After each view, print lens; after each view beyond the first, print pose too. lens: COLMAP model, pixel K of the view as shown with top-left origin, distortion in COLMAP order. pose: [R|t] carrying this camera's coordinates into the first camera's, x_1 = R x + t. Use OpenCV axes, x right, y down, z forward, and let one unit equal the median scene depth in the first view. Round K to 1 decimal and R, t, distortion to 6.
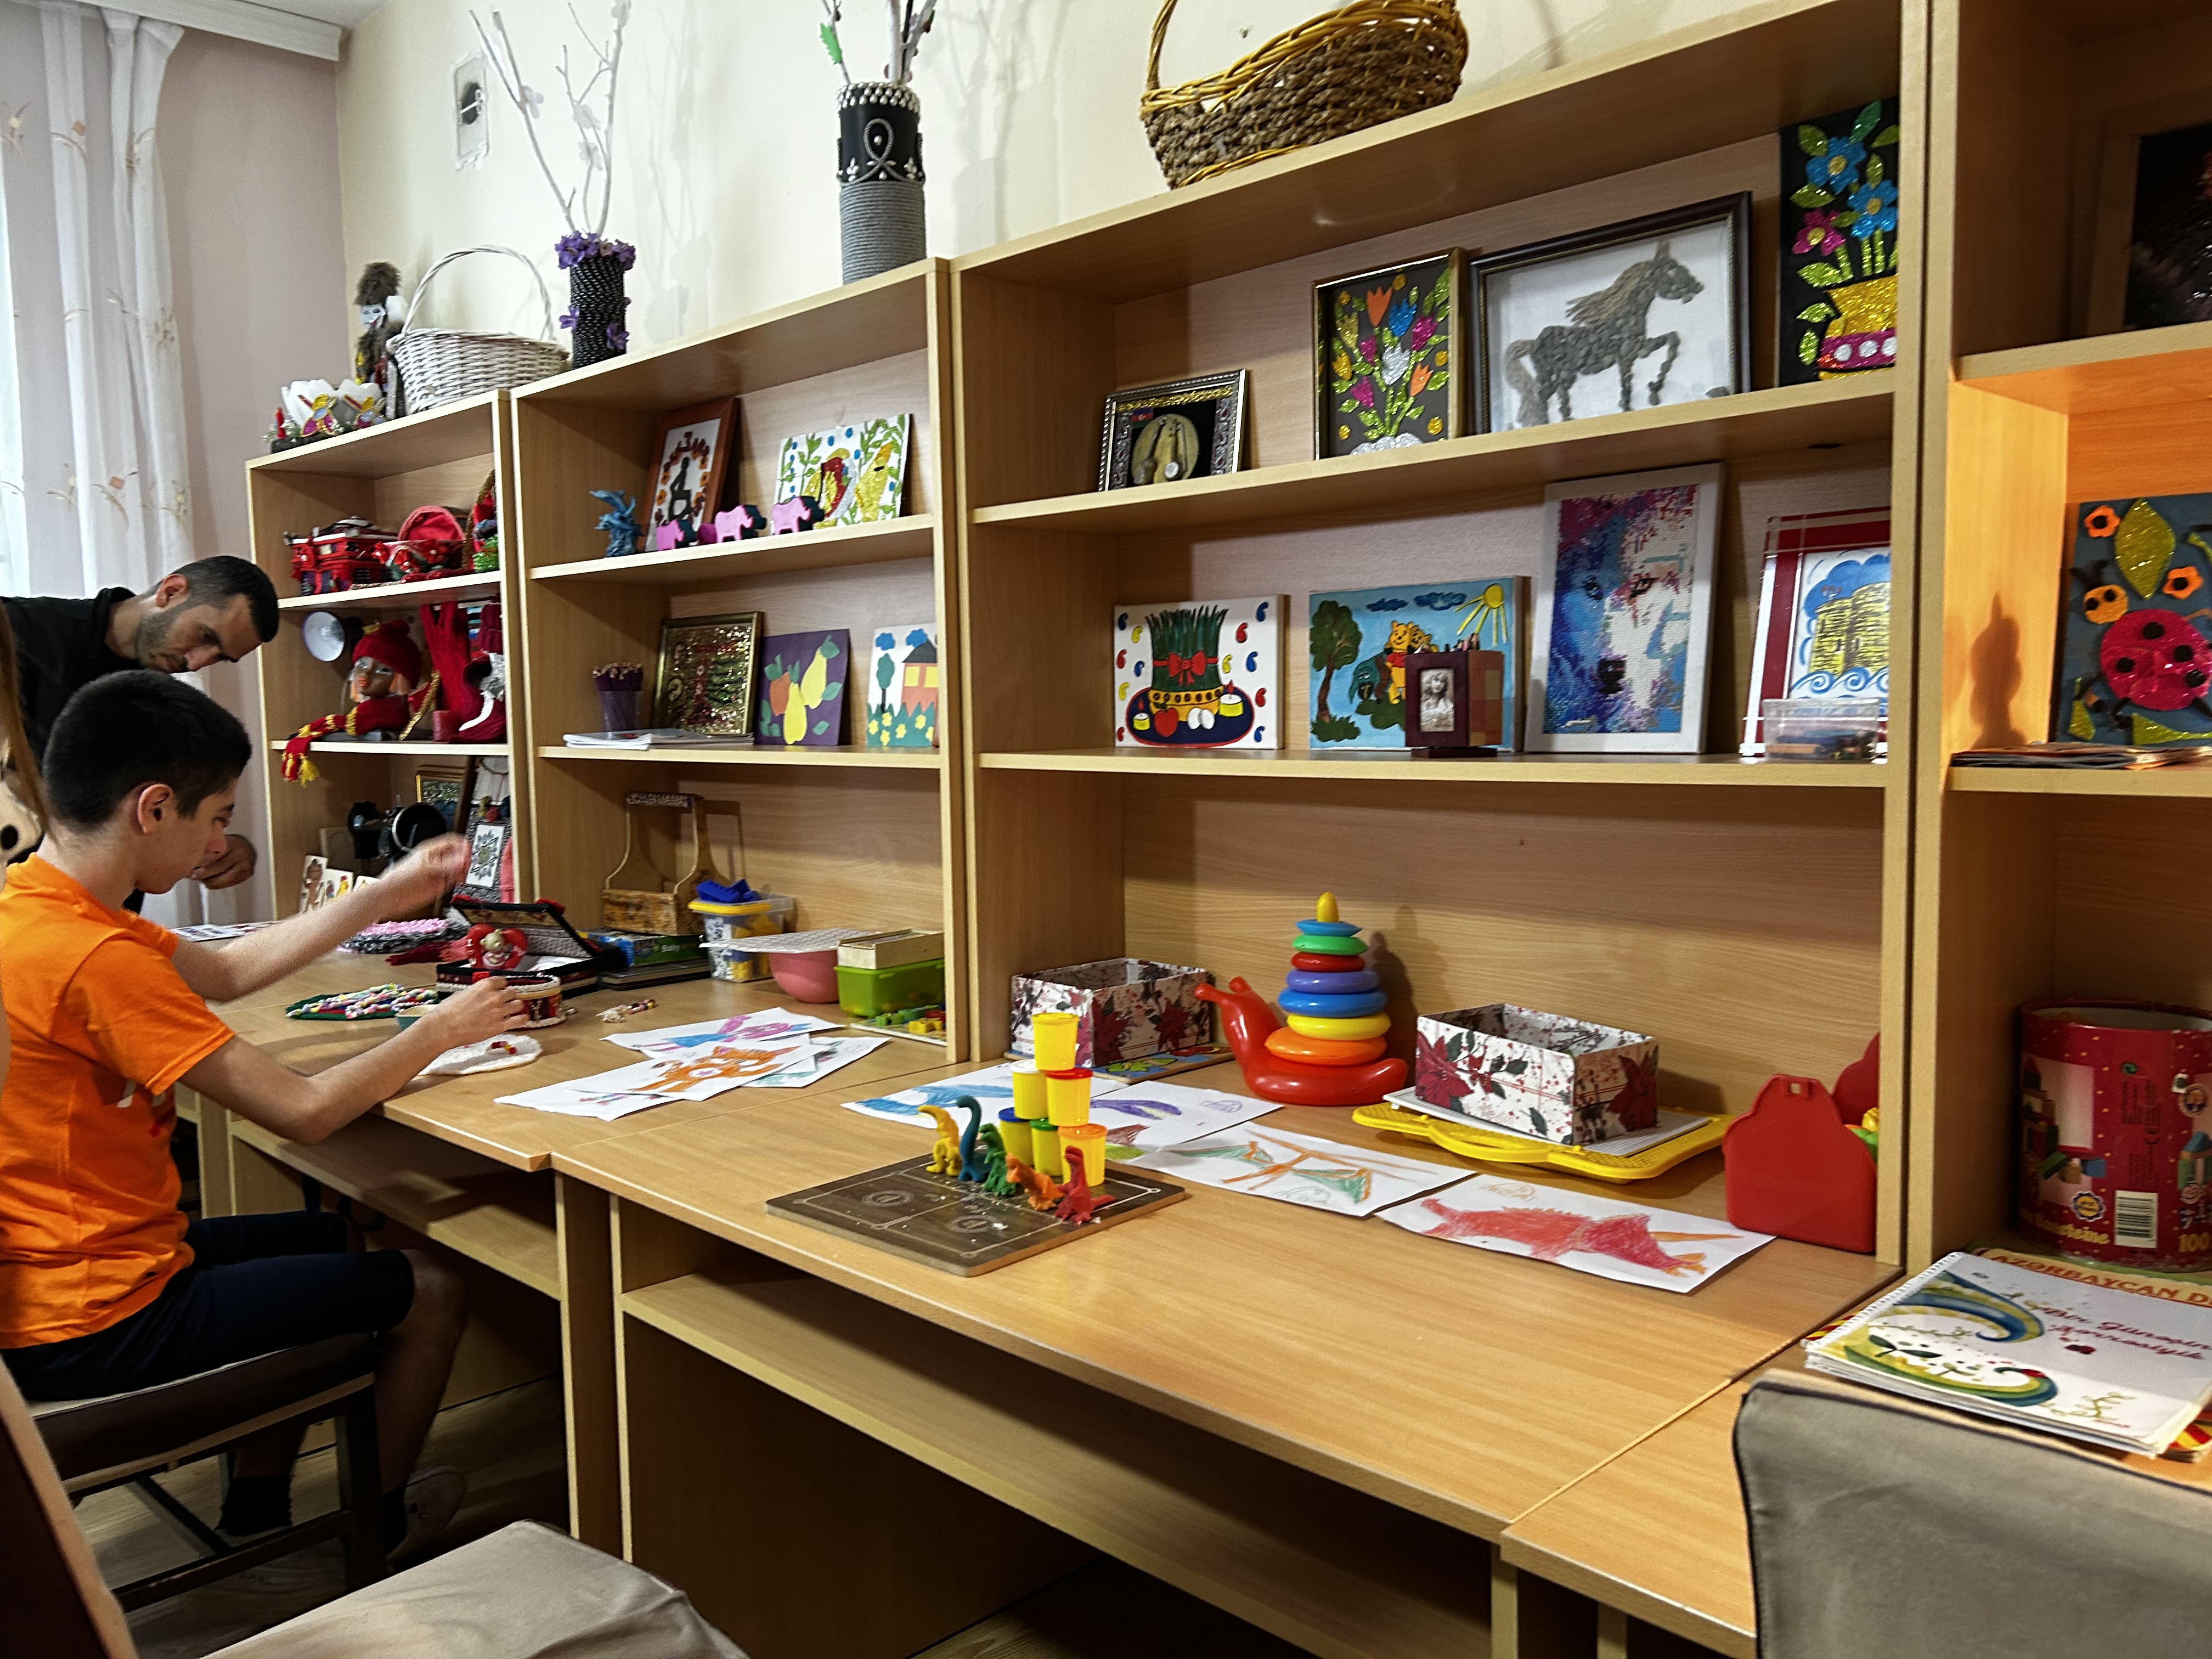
lens RADIAL K [[1651.0, 0, 1007.5], [0, 1651.0, 823.9], [0, 0, 1]] dist [0.059275, -0.061354]
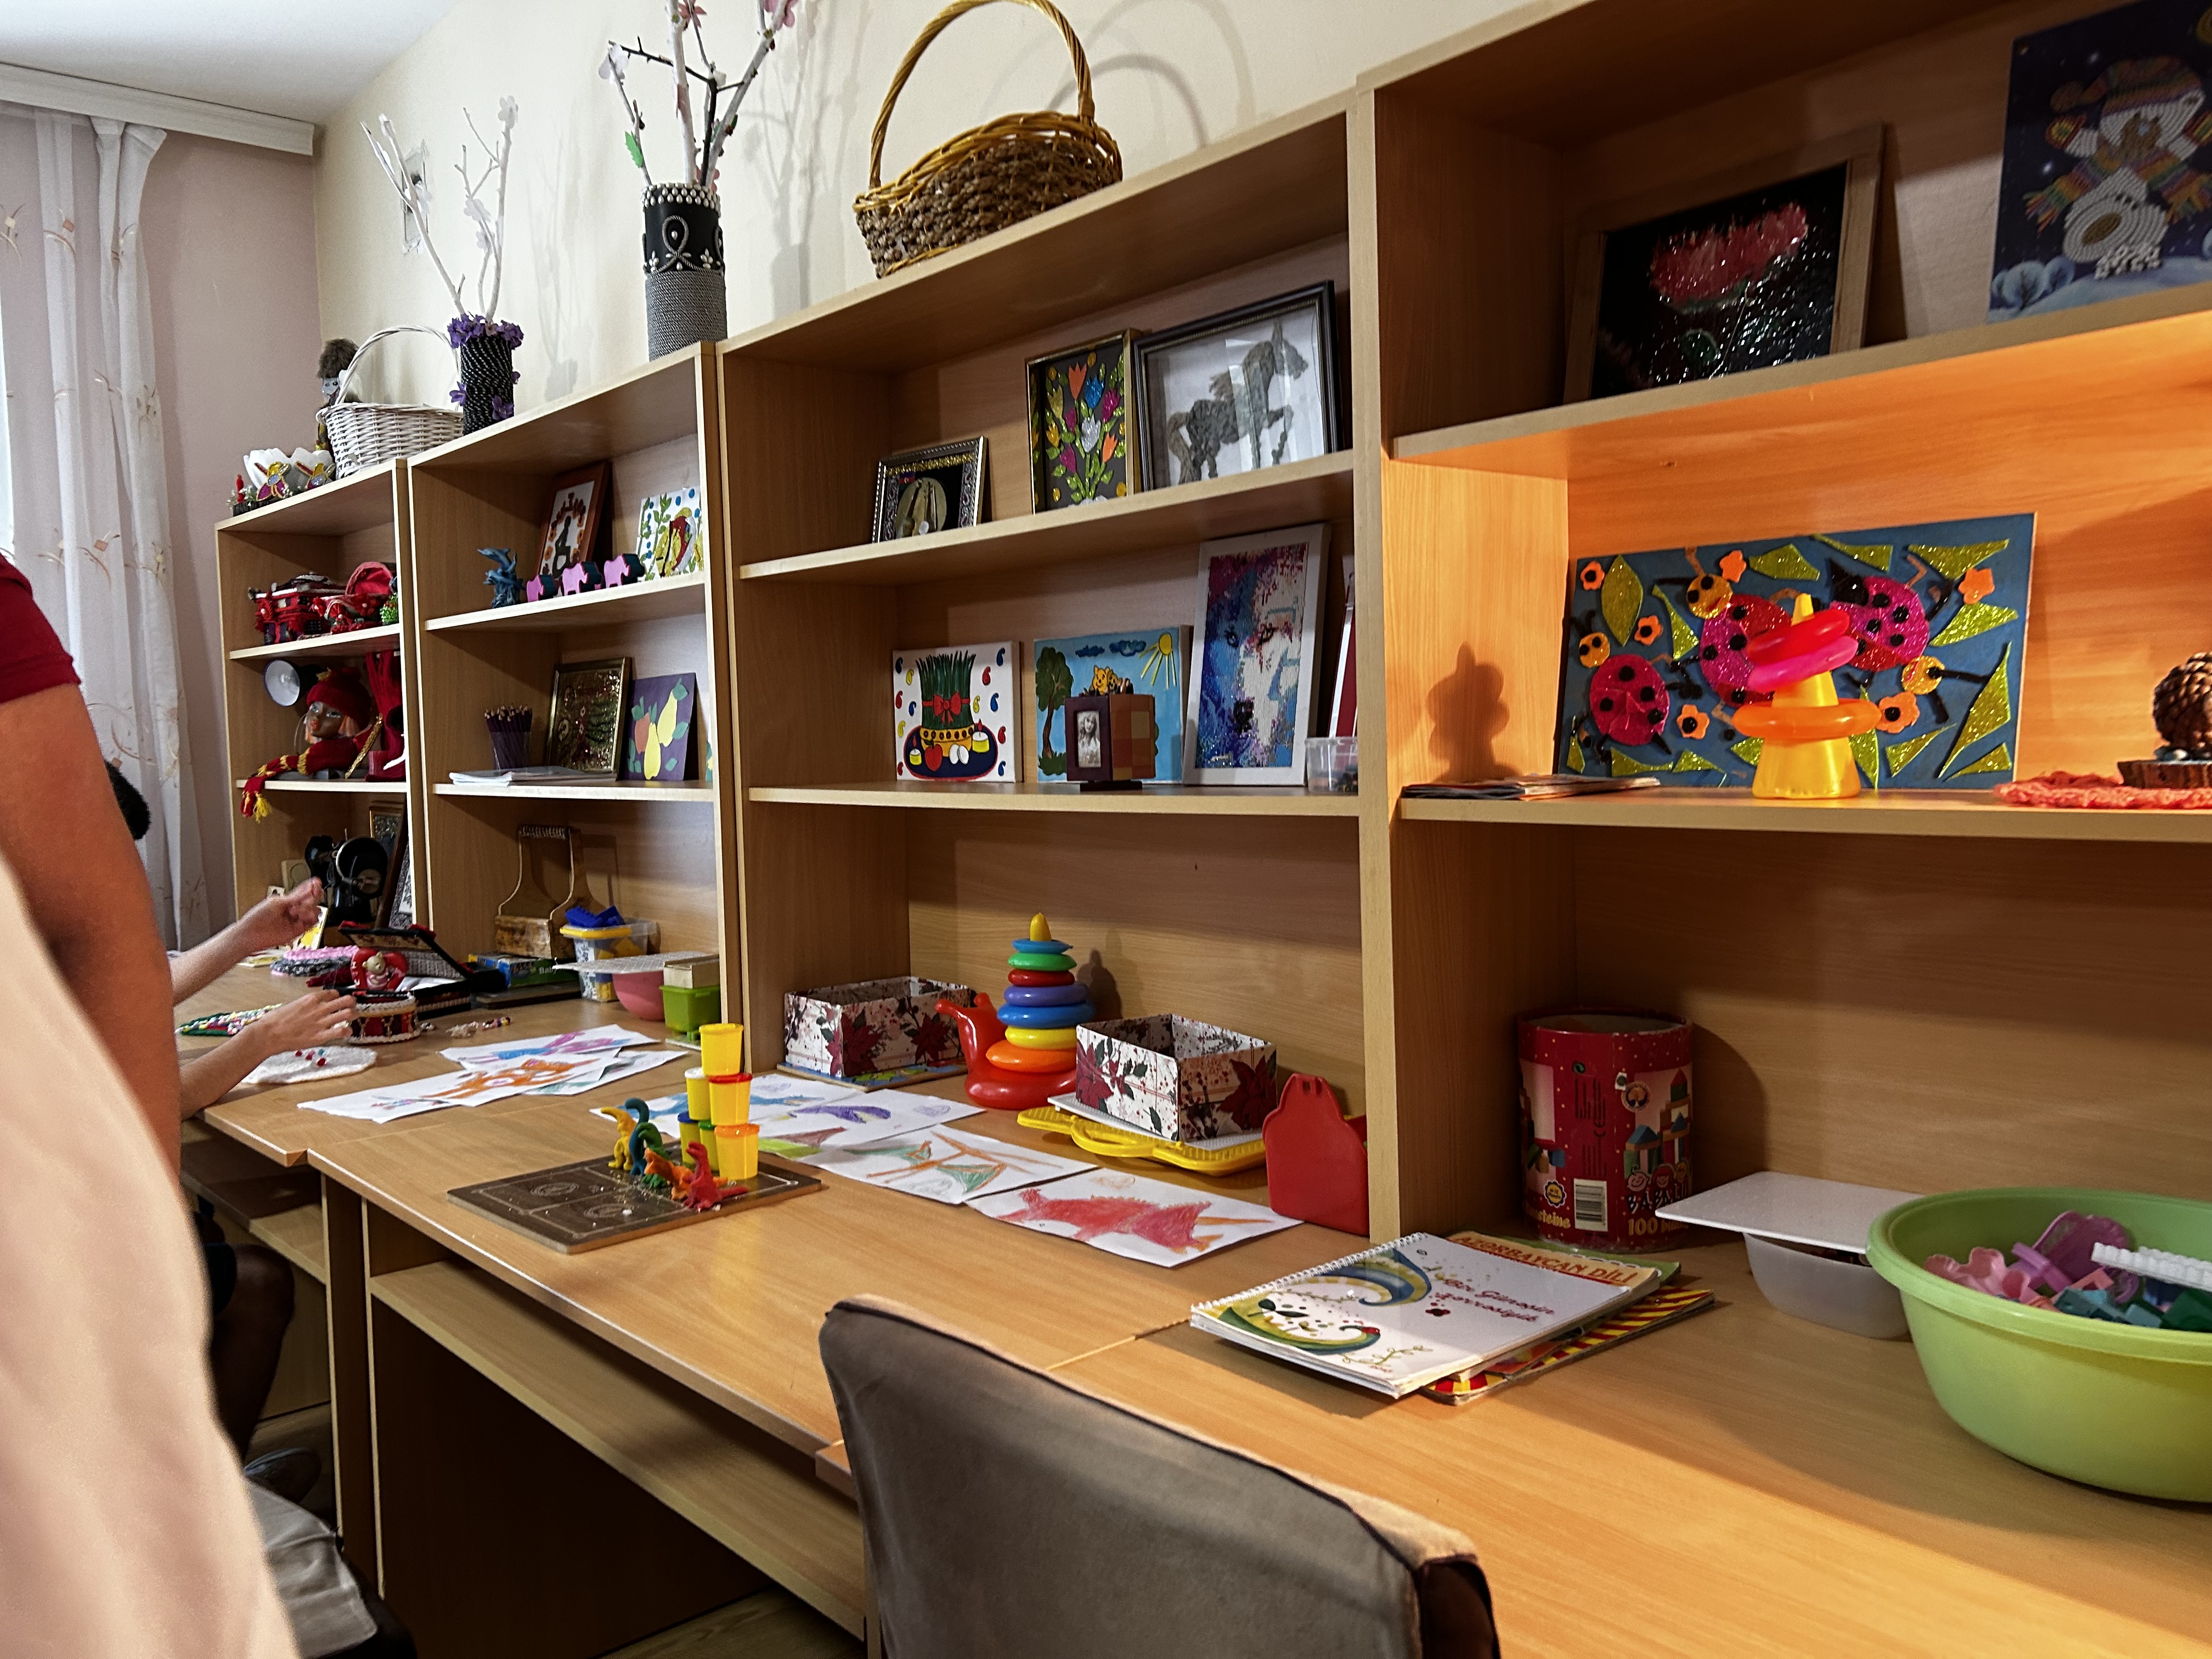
lens RADIAL K [[1651.0, 0, 1049.9], [0, 1651.0, 802.6], [0, 0, 1]] dist [0.059275, -0.061354]
pose [[0.998320, -0.007359, -0.057474, 0.248086], [0.005627, 0.999527, -0.030230, 0.000978], [0.057669, 0.029856, 0.997889, -0.081981]]
